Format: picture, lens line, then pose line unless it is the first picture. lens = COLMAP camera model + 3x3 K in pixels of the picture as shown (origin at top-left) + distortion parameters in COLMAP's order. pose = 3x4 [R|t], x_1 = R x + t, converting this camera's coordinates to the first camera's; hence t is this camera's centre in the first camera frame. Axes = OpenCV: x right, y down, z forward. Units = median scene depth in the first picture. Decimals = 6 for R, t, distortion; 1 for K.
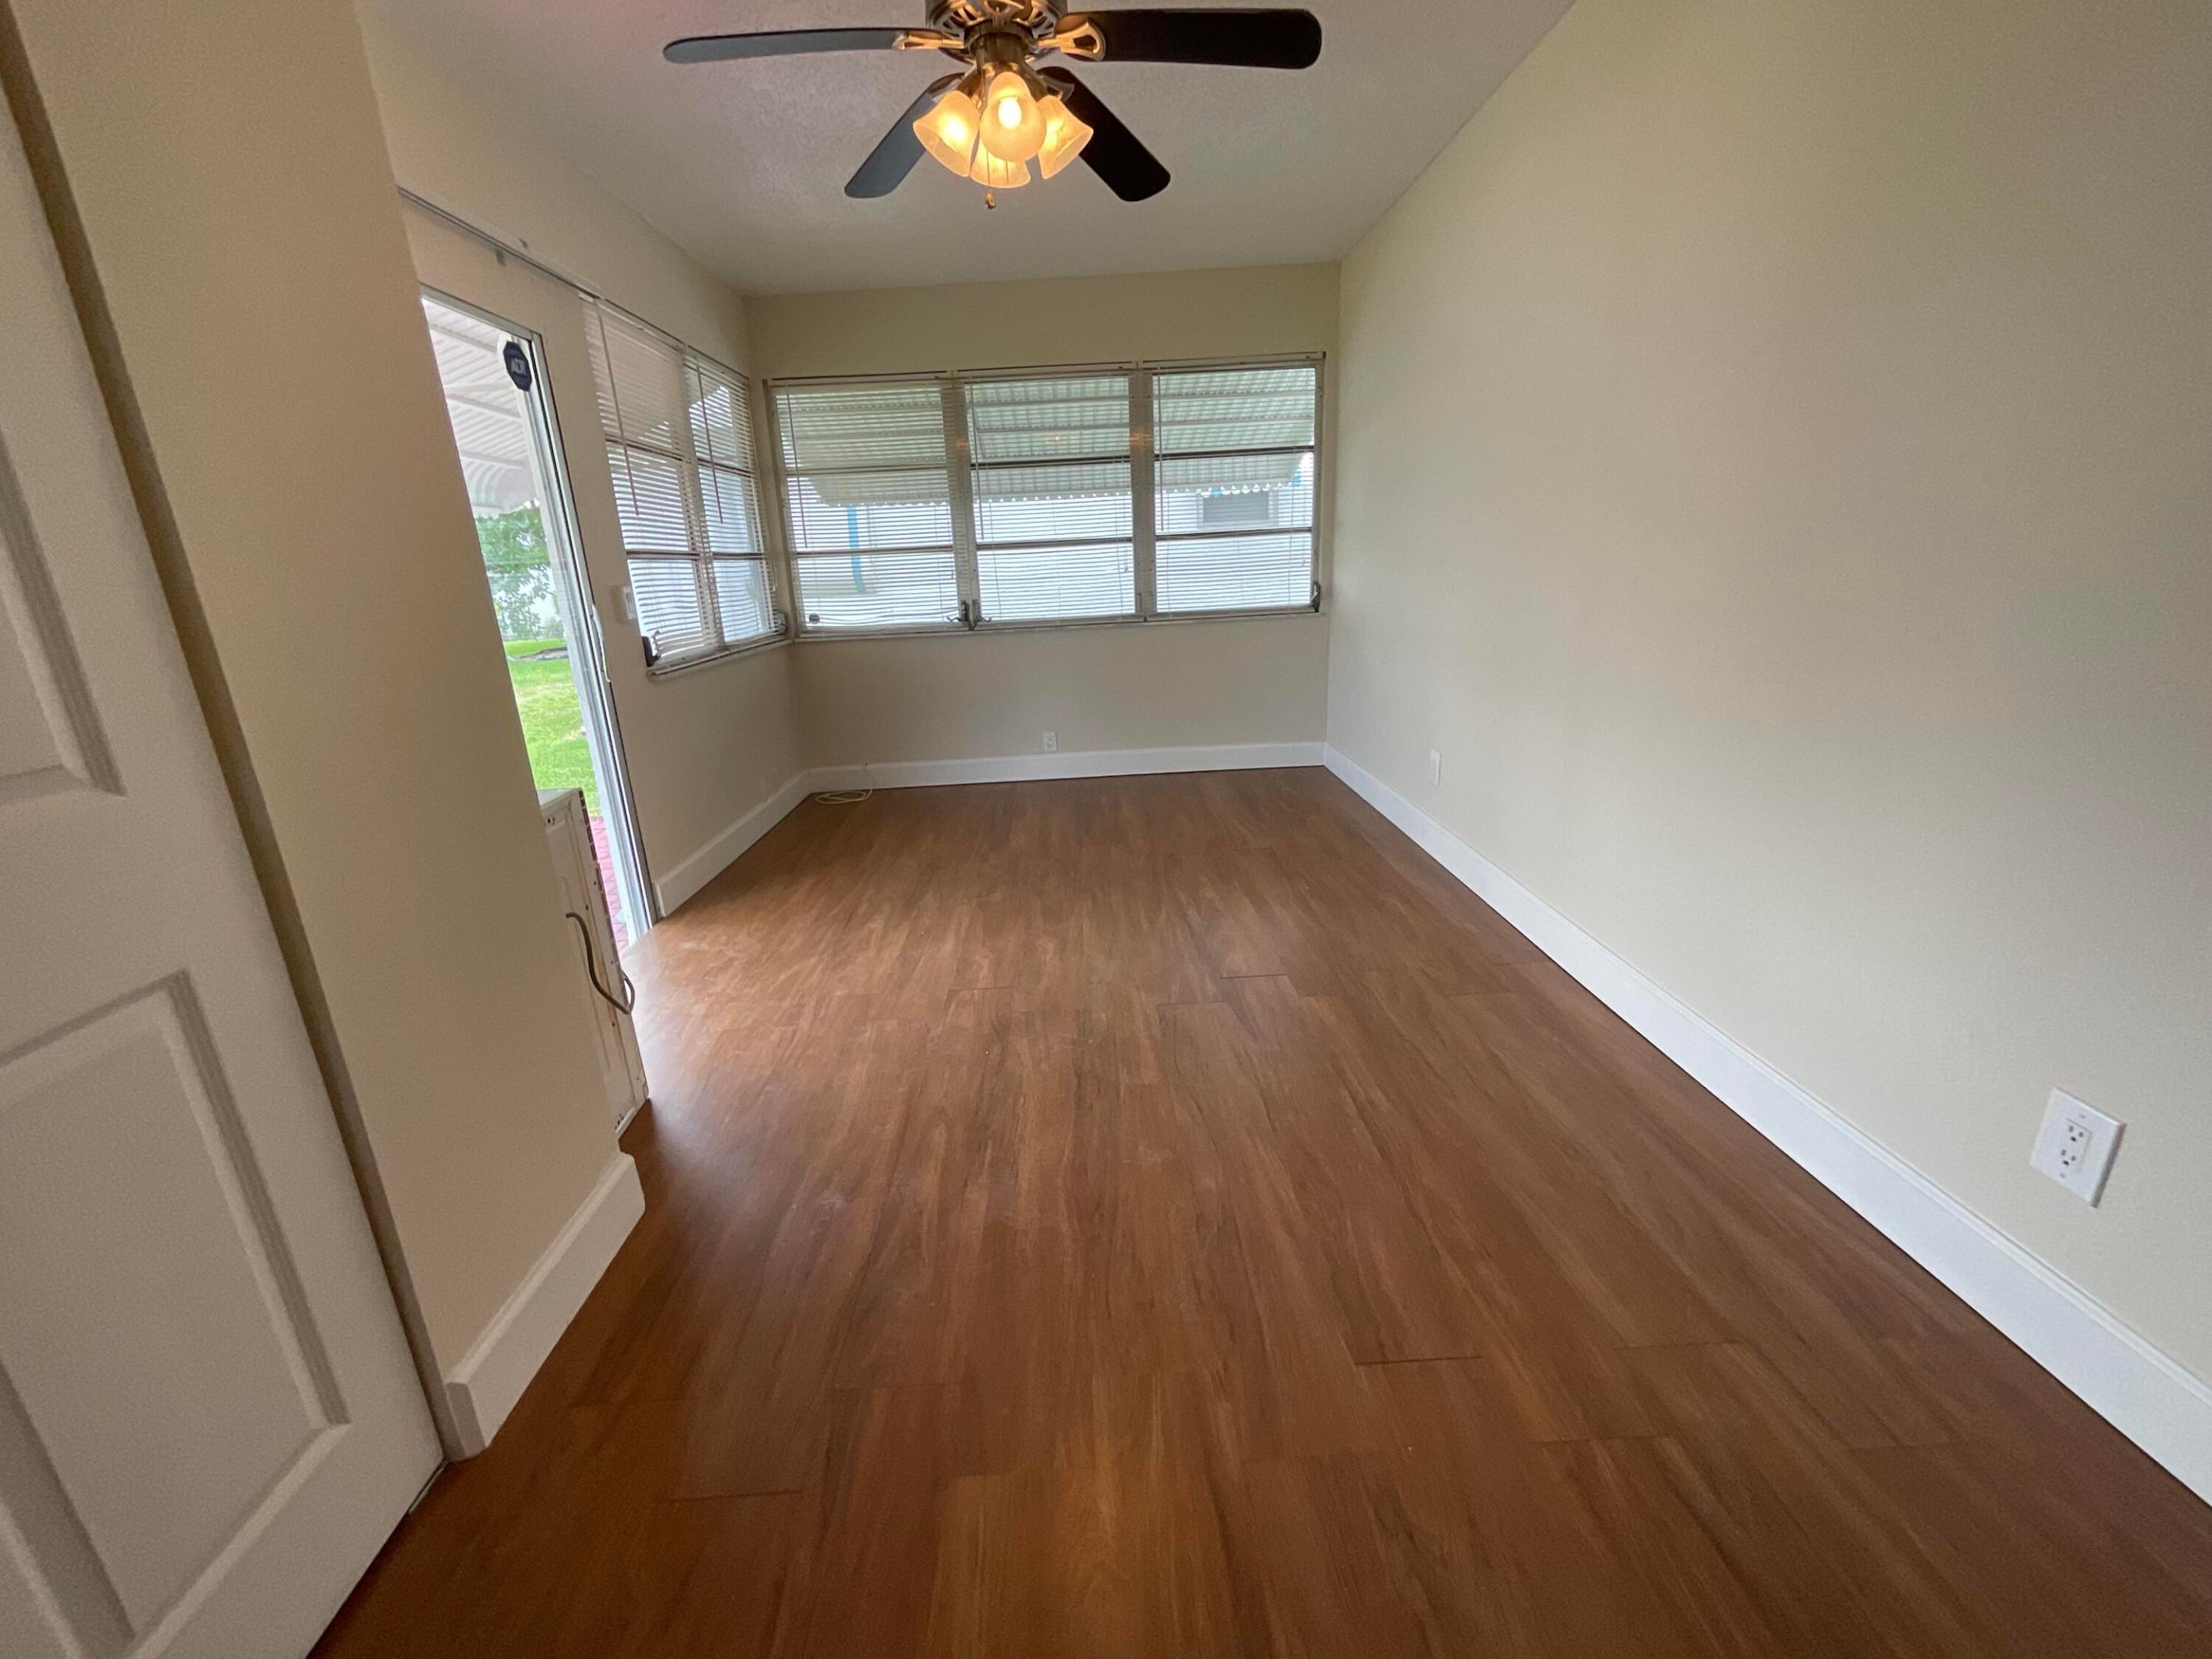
lens RADIAL K [[900.4, 0, 1102.1], [0, 900.4, 827.4], [0, 0, 1]] dist [-0.002178, 0.000275]
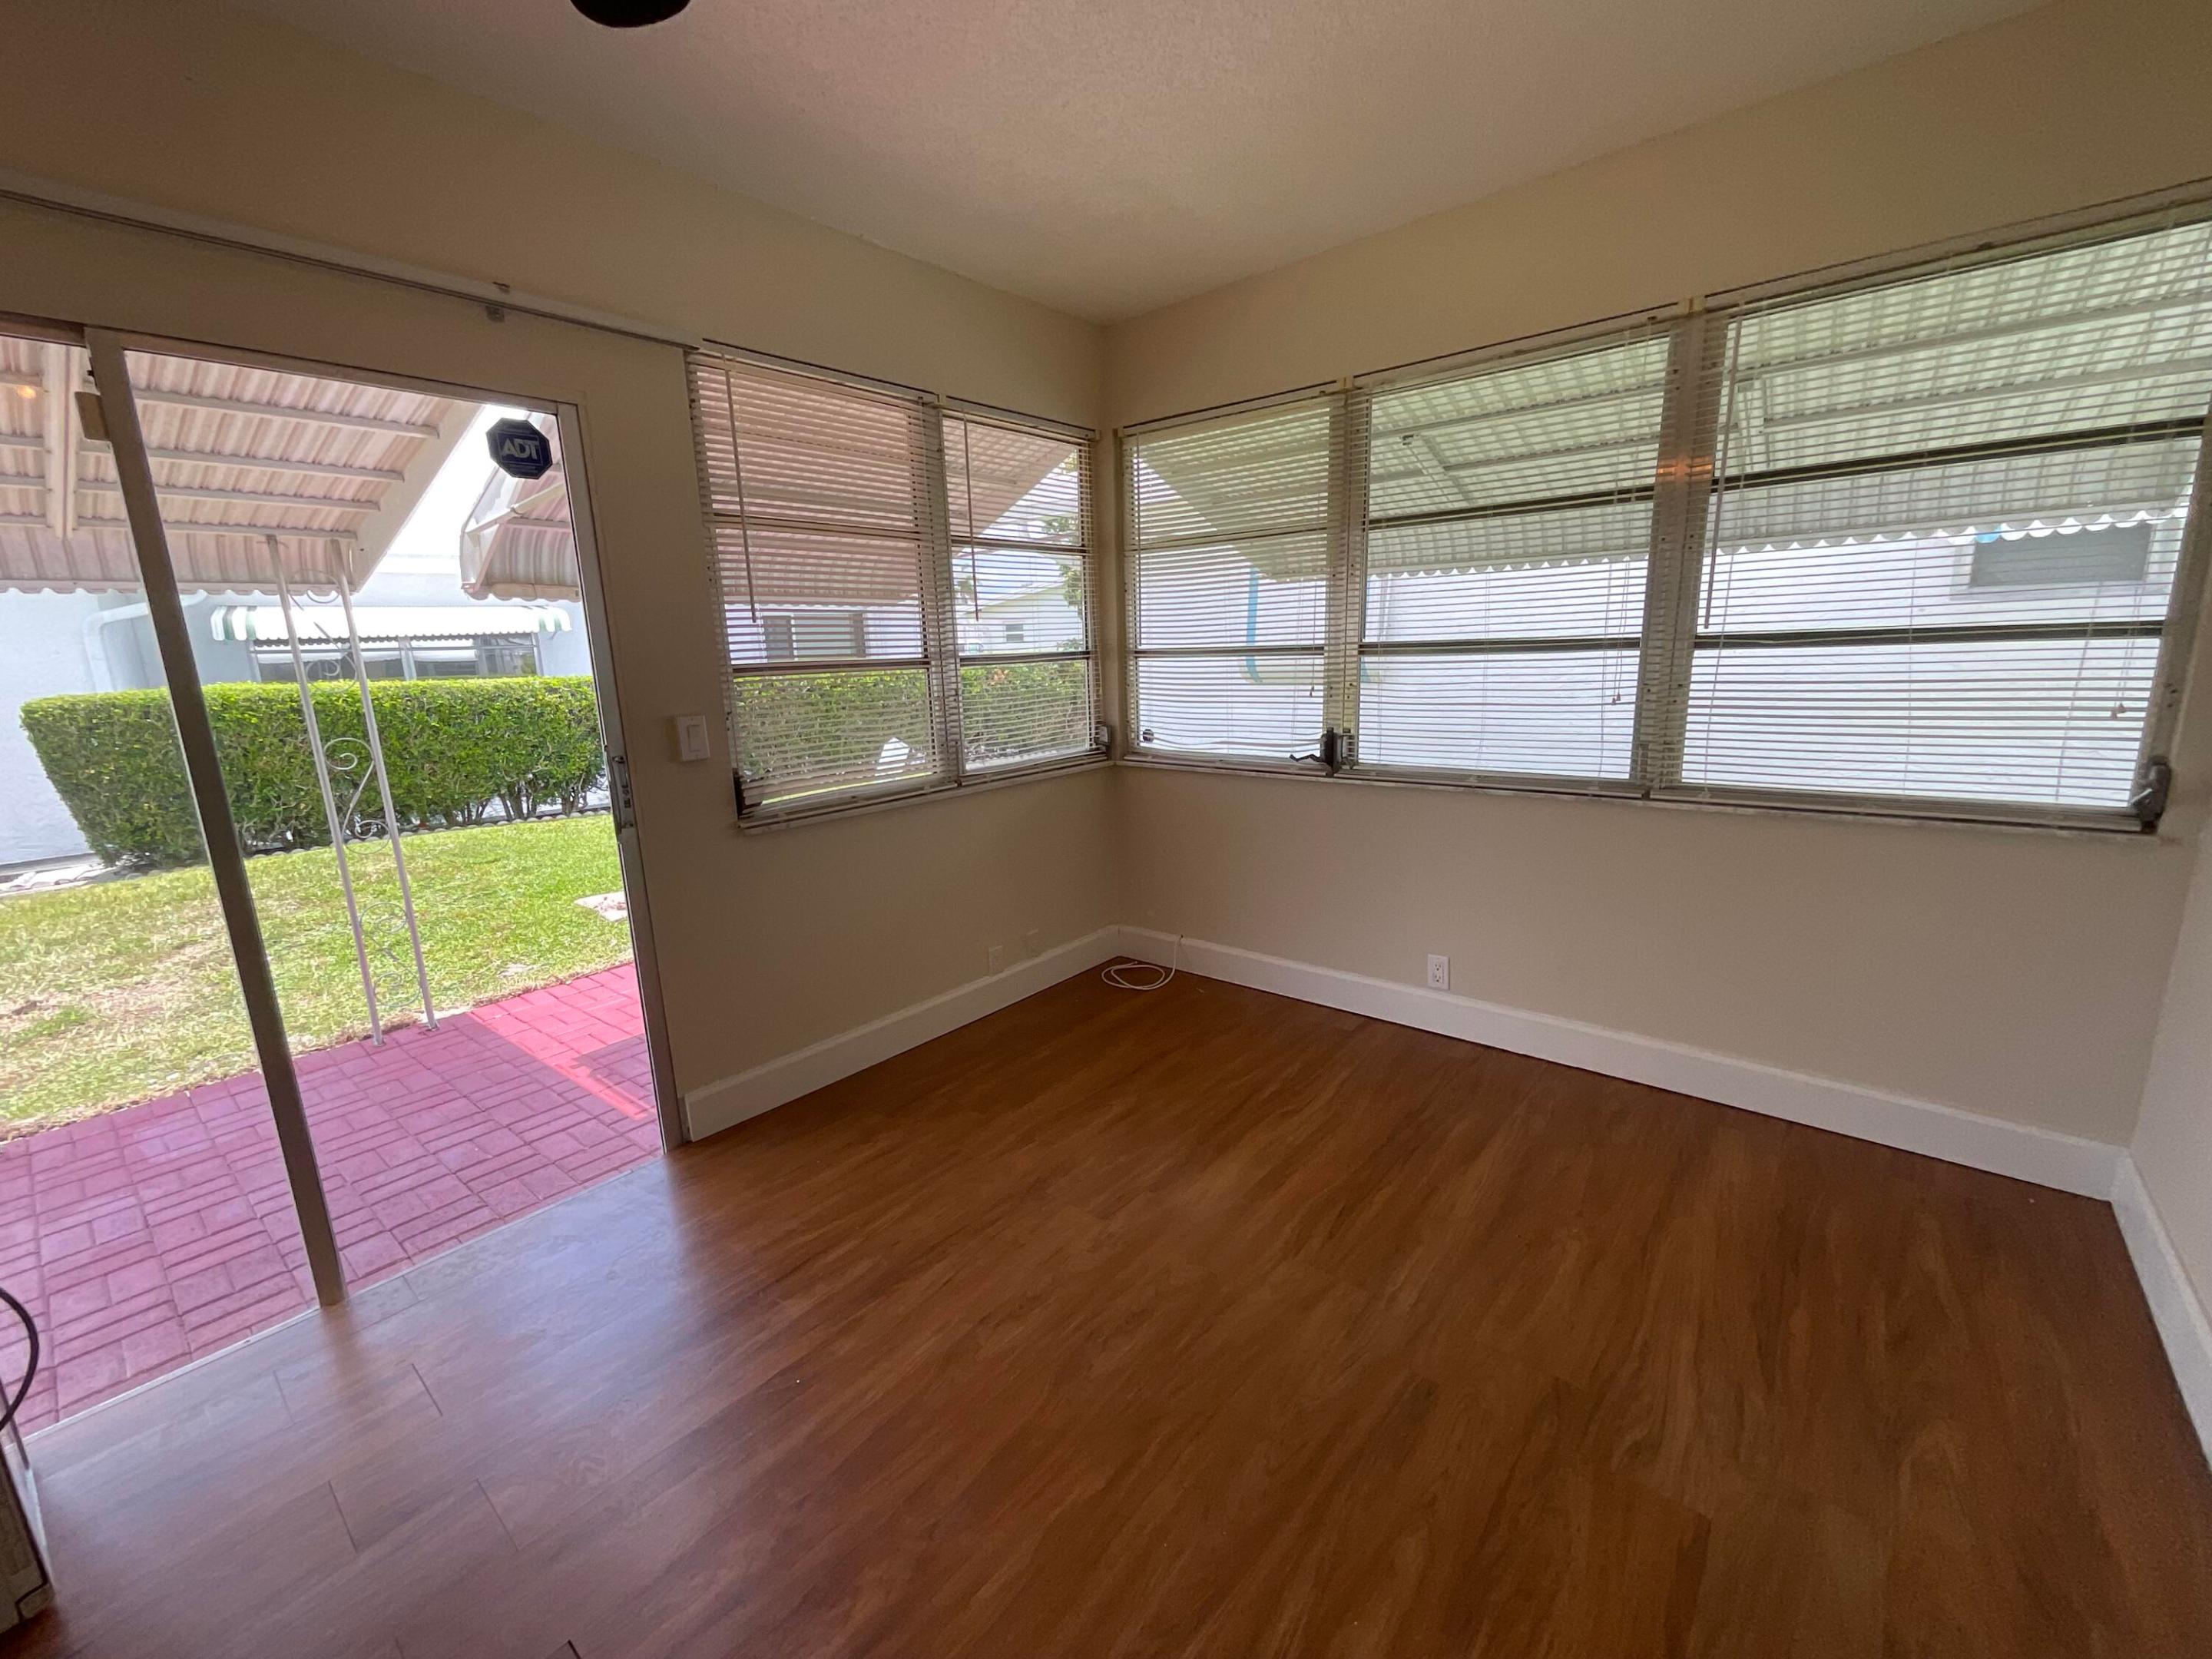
lens RADIAL K [[906.6, 0, 1102.0], [0, 906.6, 825.8], [0, 0, 1]] dist [0.001942, 0.000175]
pose [[0.749646, 0.152145, -0.644114, 0.226499], [-0.190802, 0.981580, 0.009795, -0.238216], [0.633740, 0.115555, 0.764867, 0.608546]]
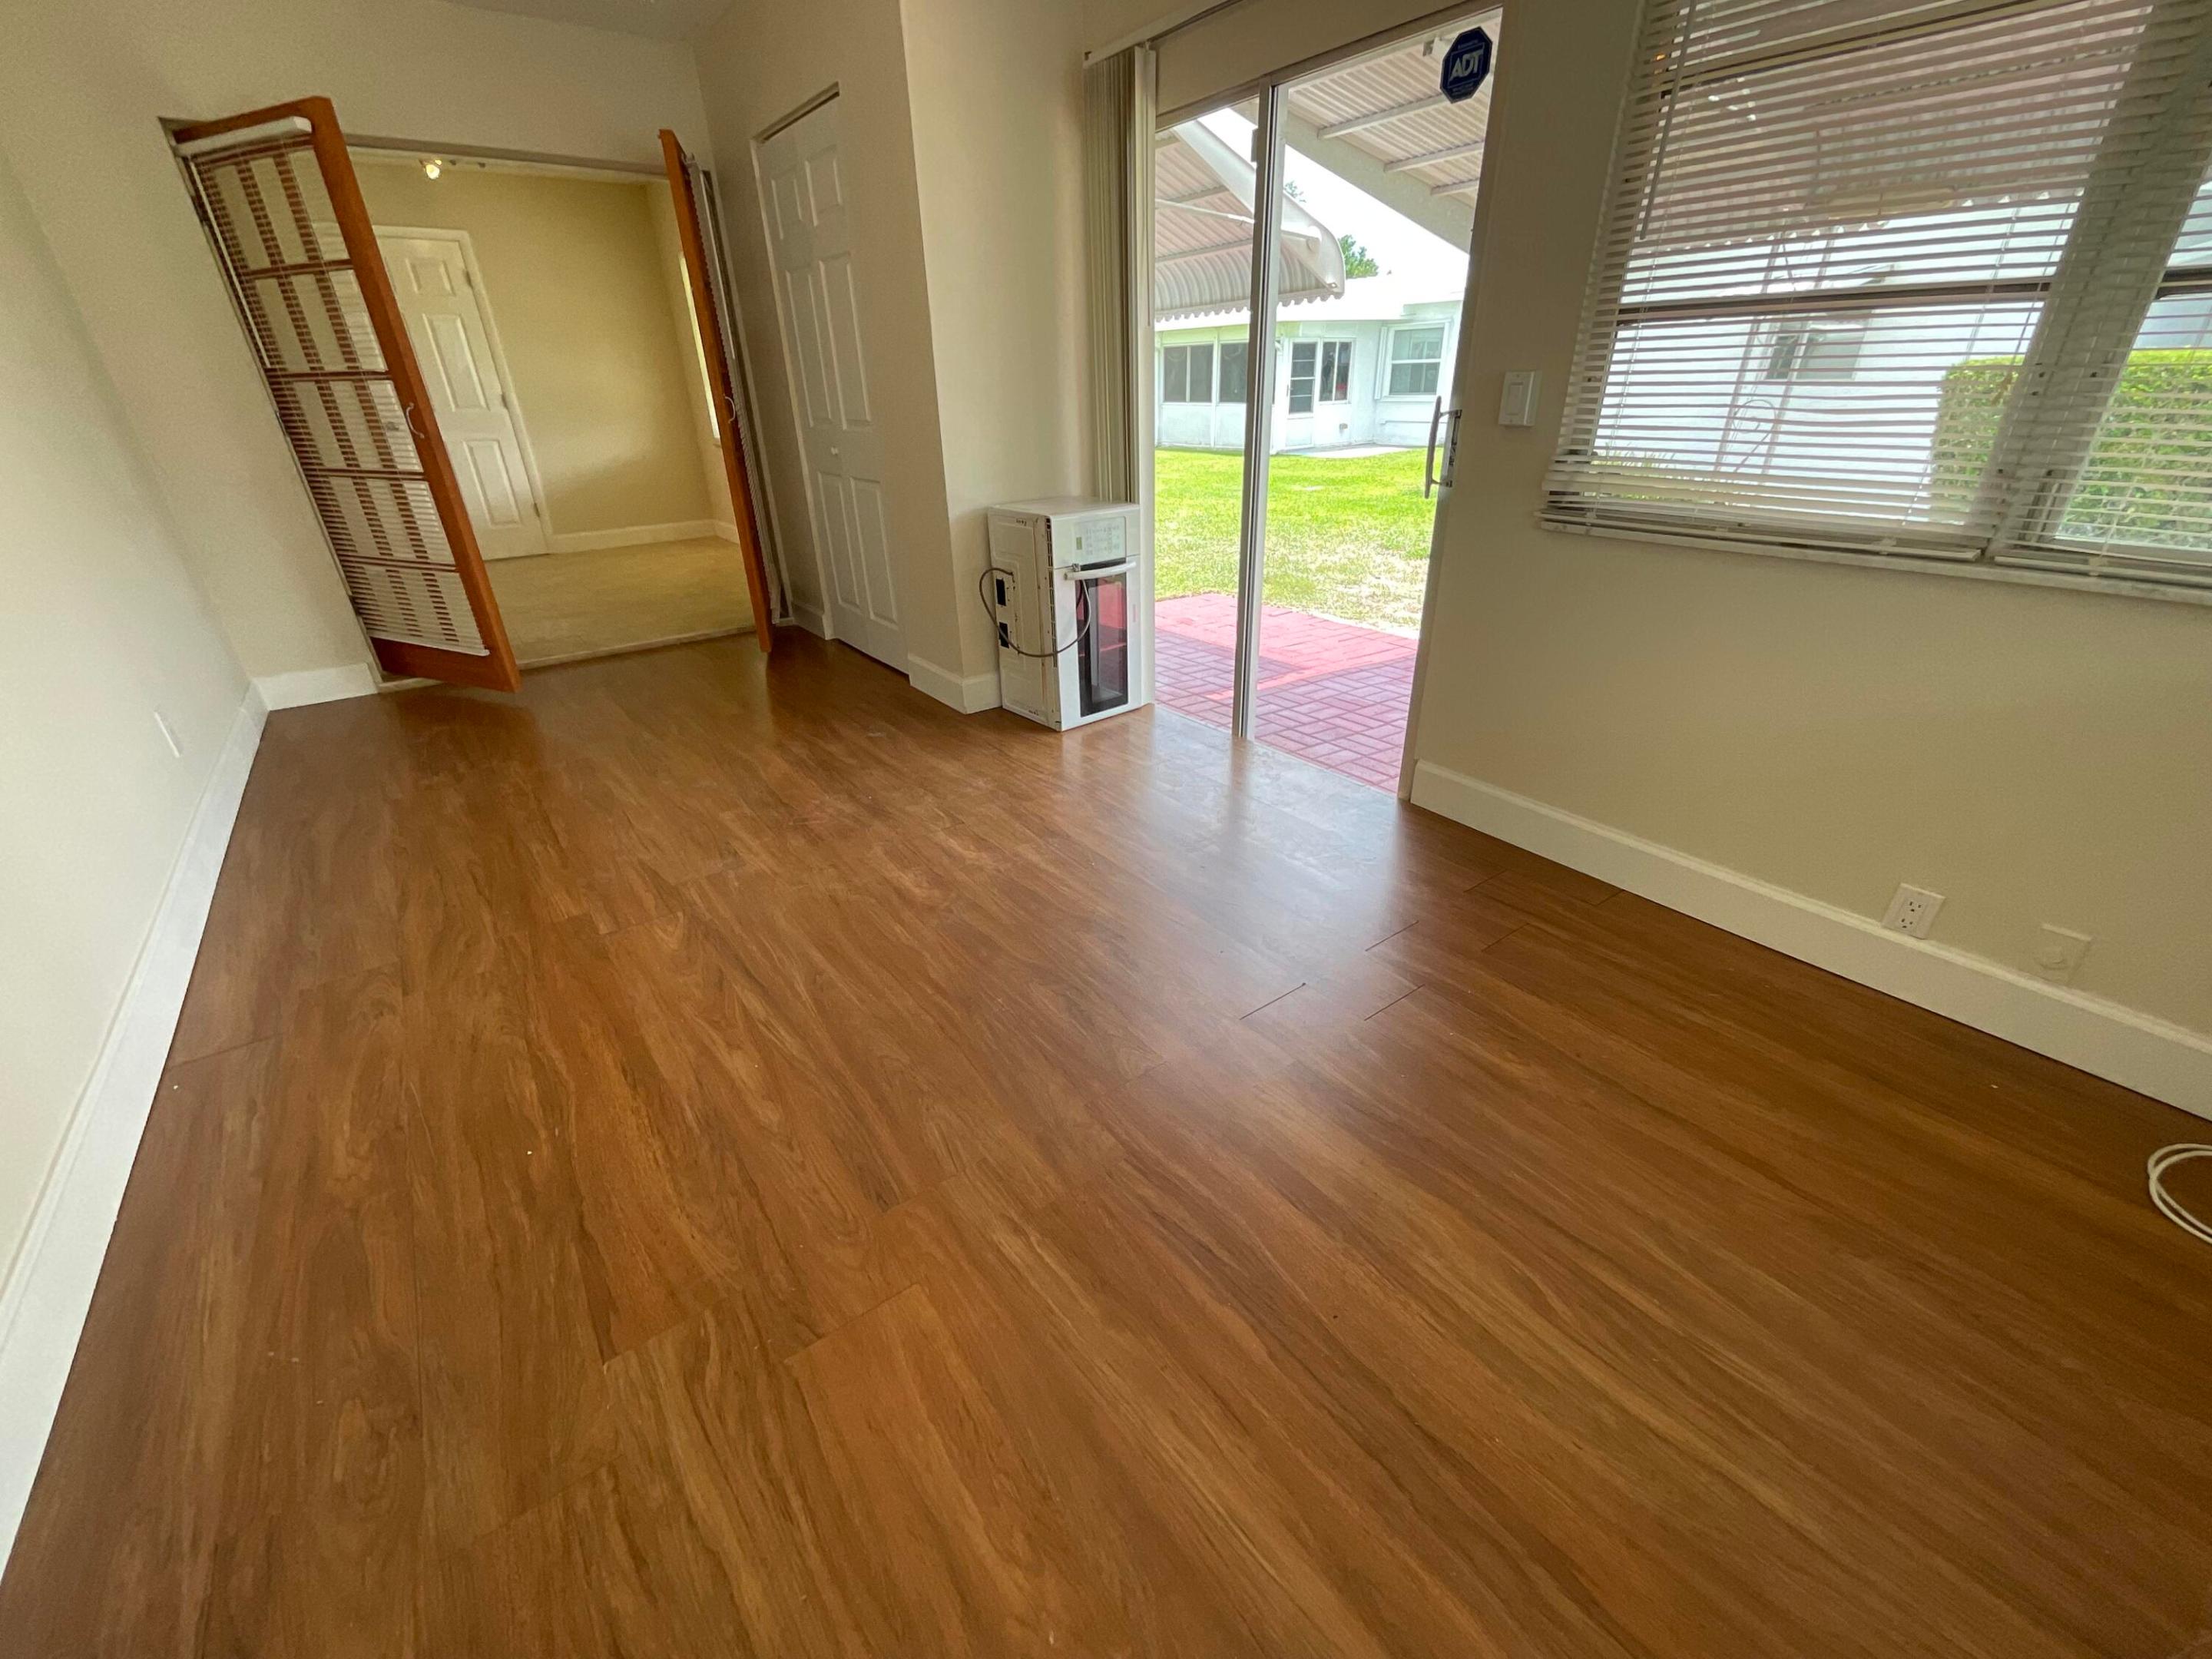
lens RADIAL K [[898.5, 0, 1101.3], [0, 898.5, 827.7], [0, 0, 1]] dist [0.000081, 0.000574]
pose [[-0.819309, 0.309793, -0.482452, 0.156909], [-0.107530, 0.743503, 0.660030, -0.403423], [0.563178, 0.592647, -0.575847, 1.340087]]
